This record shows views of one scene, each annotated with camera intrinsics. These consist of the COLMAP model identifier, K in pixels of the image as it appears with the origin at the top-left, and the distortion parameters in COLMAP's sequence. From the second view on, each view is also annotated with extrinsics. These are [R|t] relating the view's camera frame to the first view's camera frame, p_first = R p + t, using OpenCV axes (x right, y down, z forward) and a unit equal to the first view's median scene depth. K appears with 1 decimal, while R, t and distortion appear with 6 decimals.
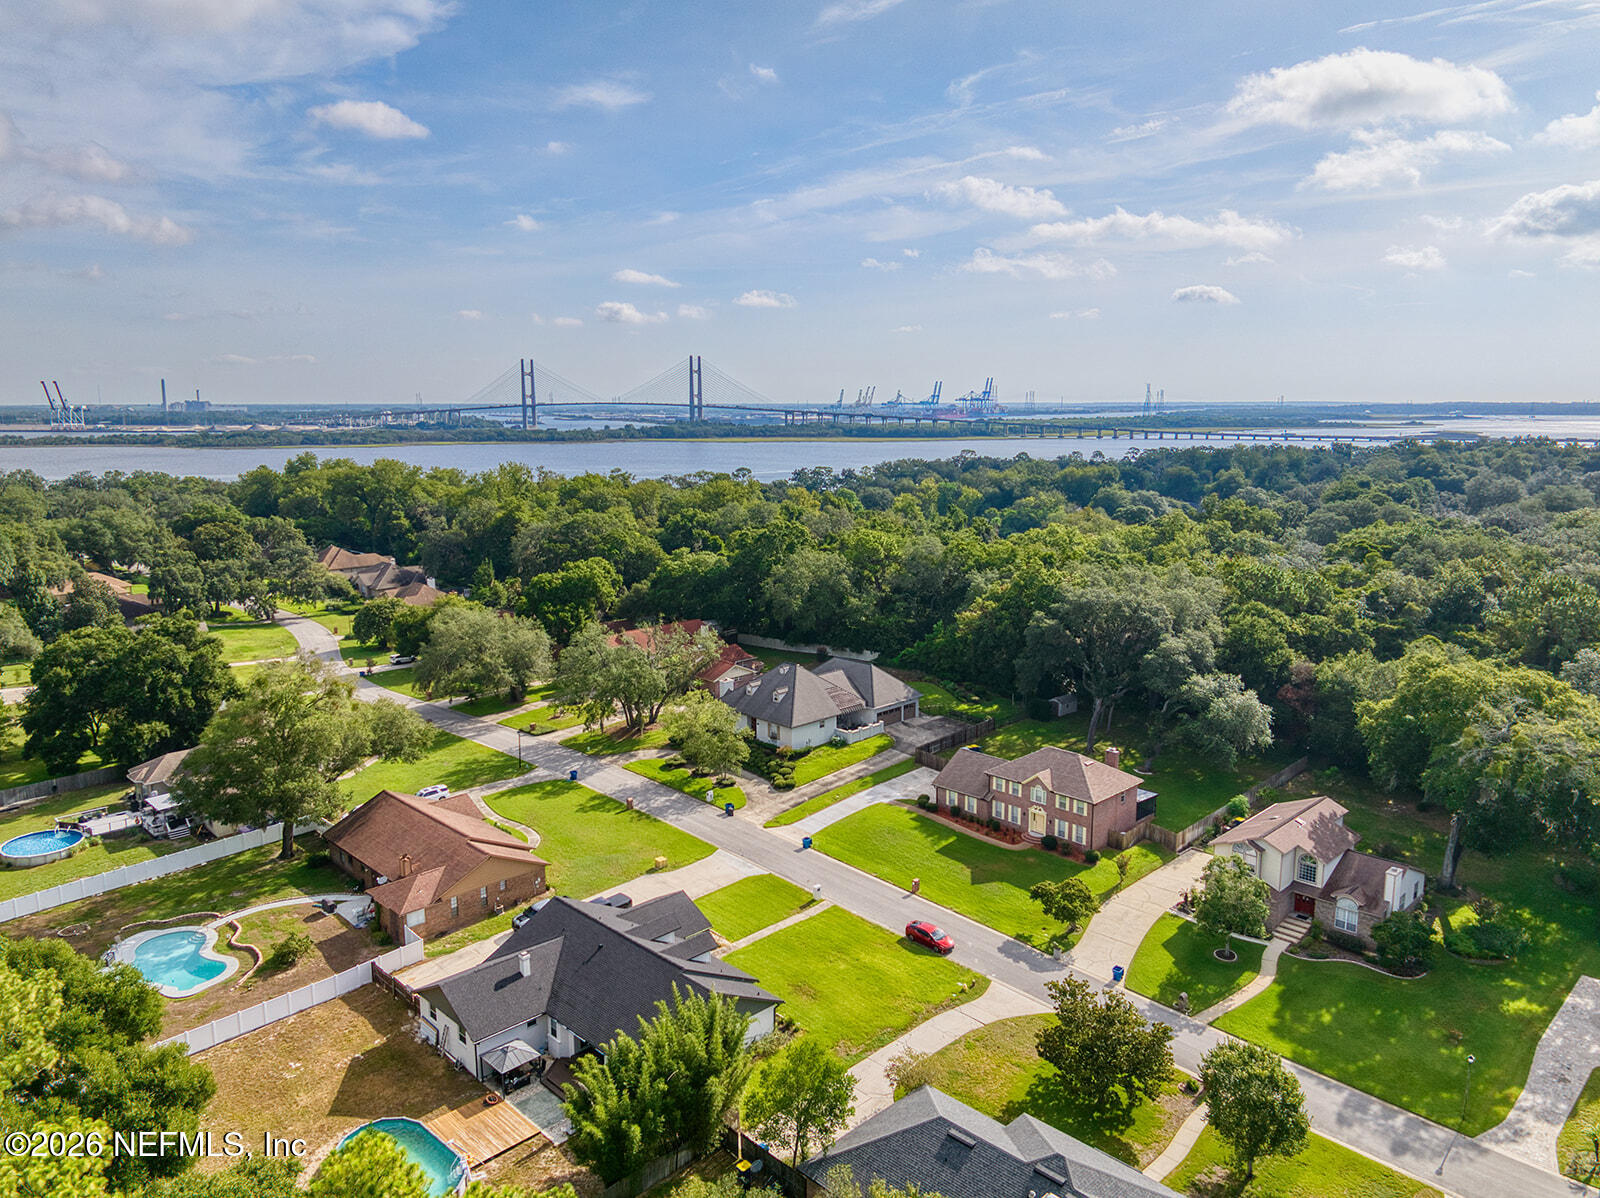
lens RADIAL K [[1091.5, 0, 800.0], [0, 1091.5, 599.0], [0, 0, 1]] dist [0.007371, -0.133343]
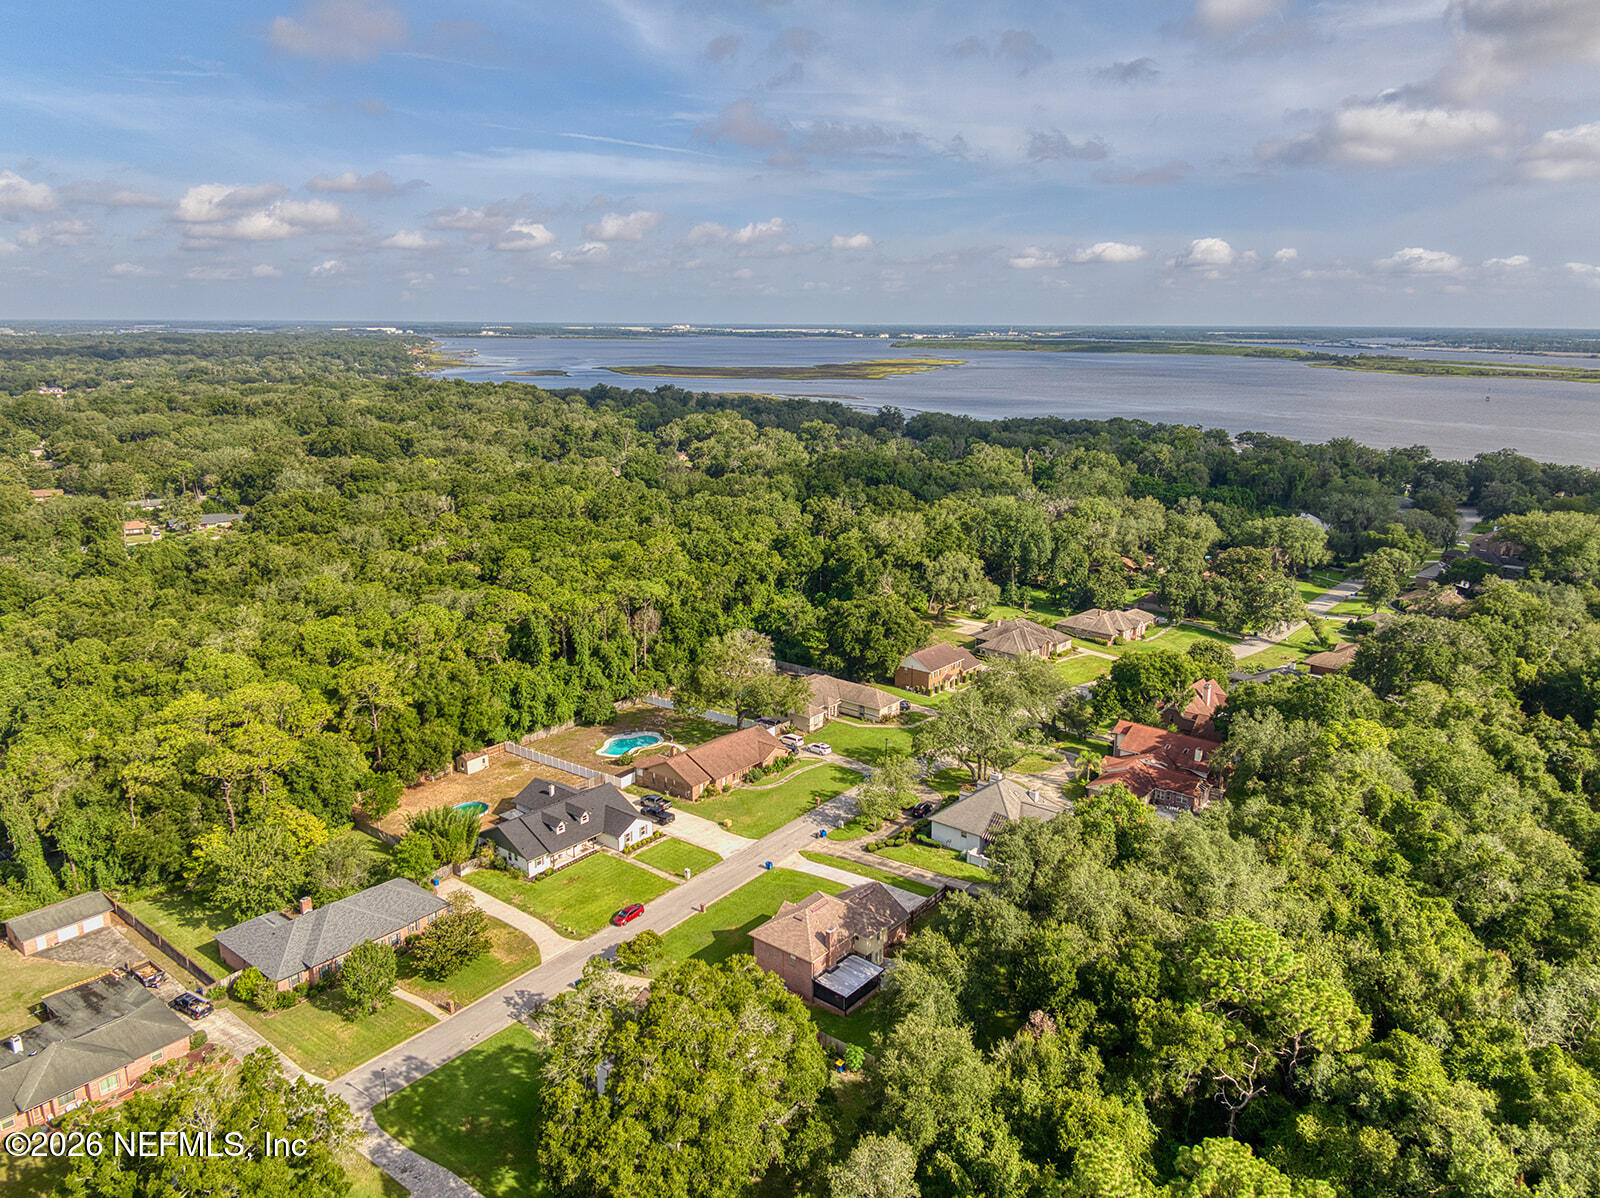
lens RADIAL K [[1122.9, 0, 800.0], [0, 1122.9, 599.0], [0, 0, 1]] dist [0.003750, -0.006659]
pose [[0.101772, 0.239283, -0.965601, 1.245545], [-0.166551, 0.961040, 0.220598, -0.403031], [0.980767, 0.138372, 0.137660, 0.760456]]
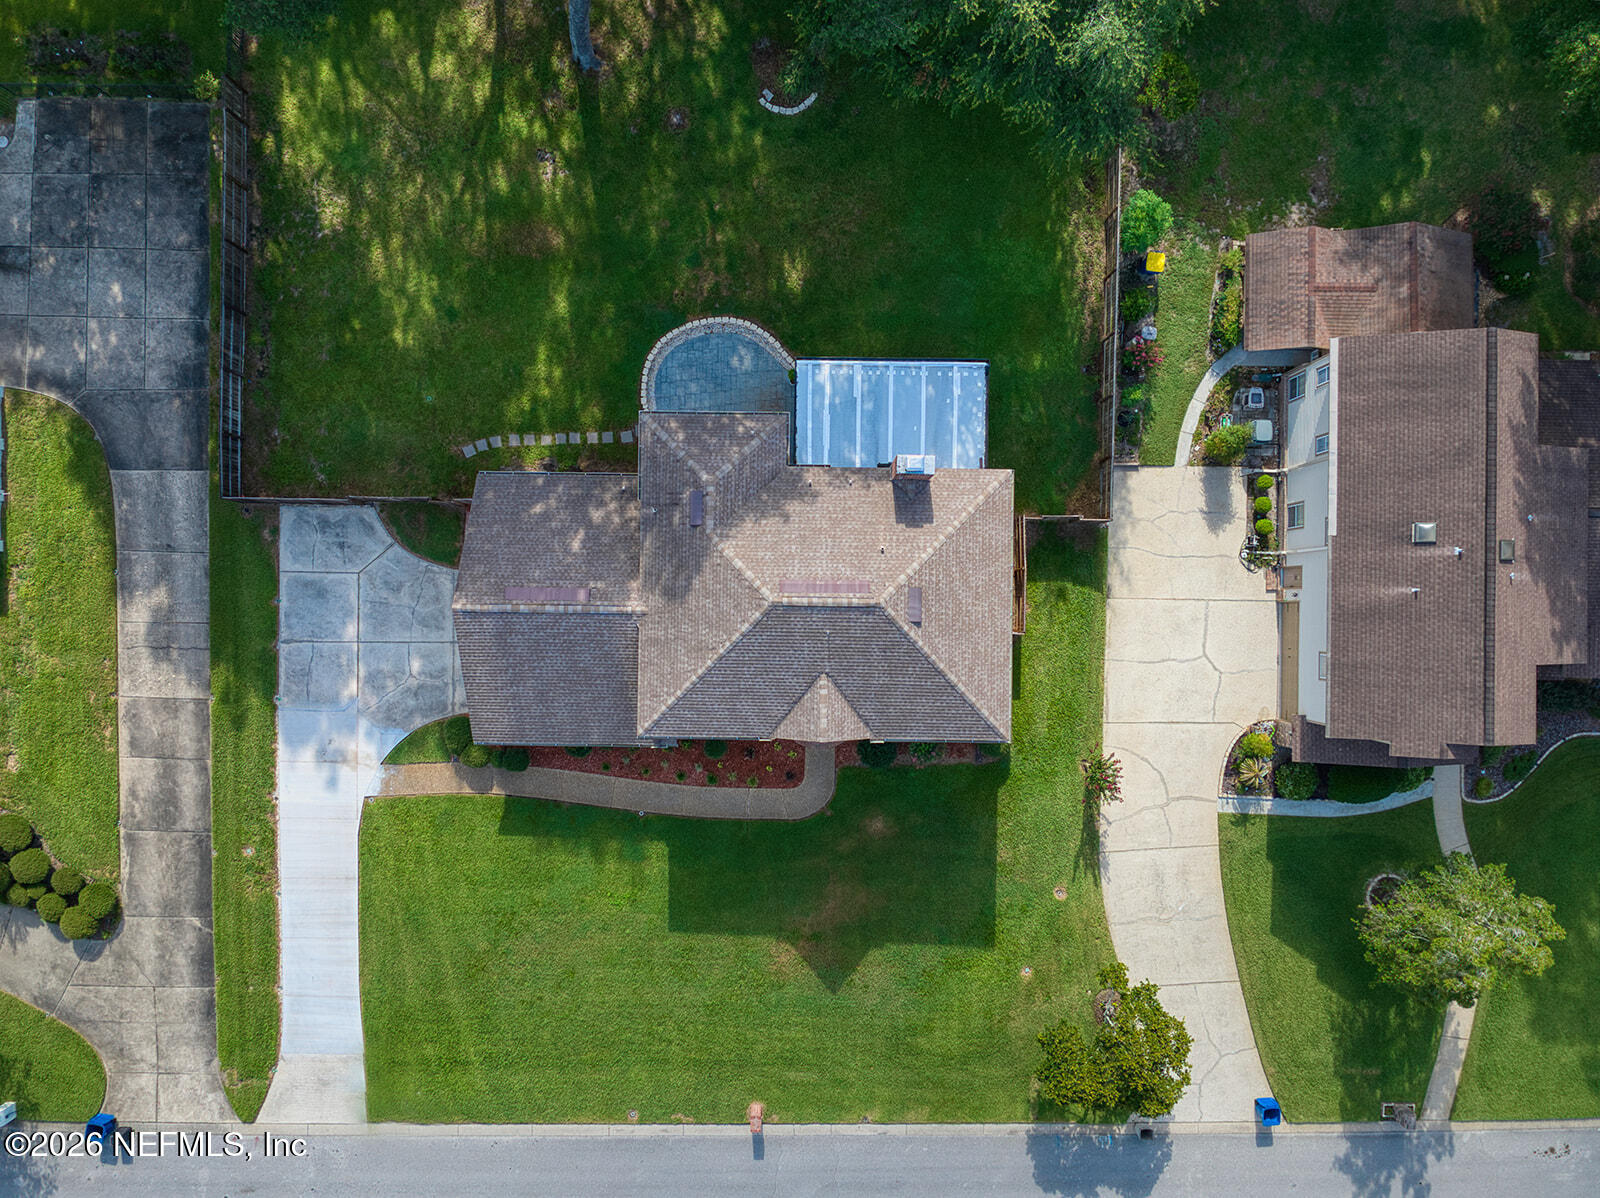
lens RADIAL K [[1131.2, 0, 799.9], [0, 1131.2, 566.5], [0, 0, 1]] dist [-0.048289, -0.001283]
pose [[0.710220, -0.703543, 0.024794, 0.229135], [0.110781, 0.146474, 0.982992, -0.172773], [-0.695208, -0.695394, 0.181968, 0.928122]]
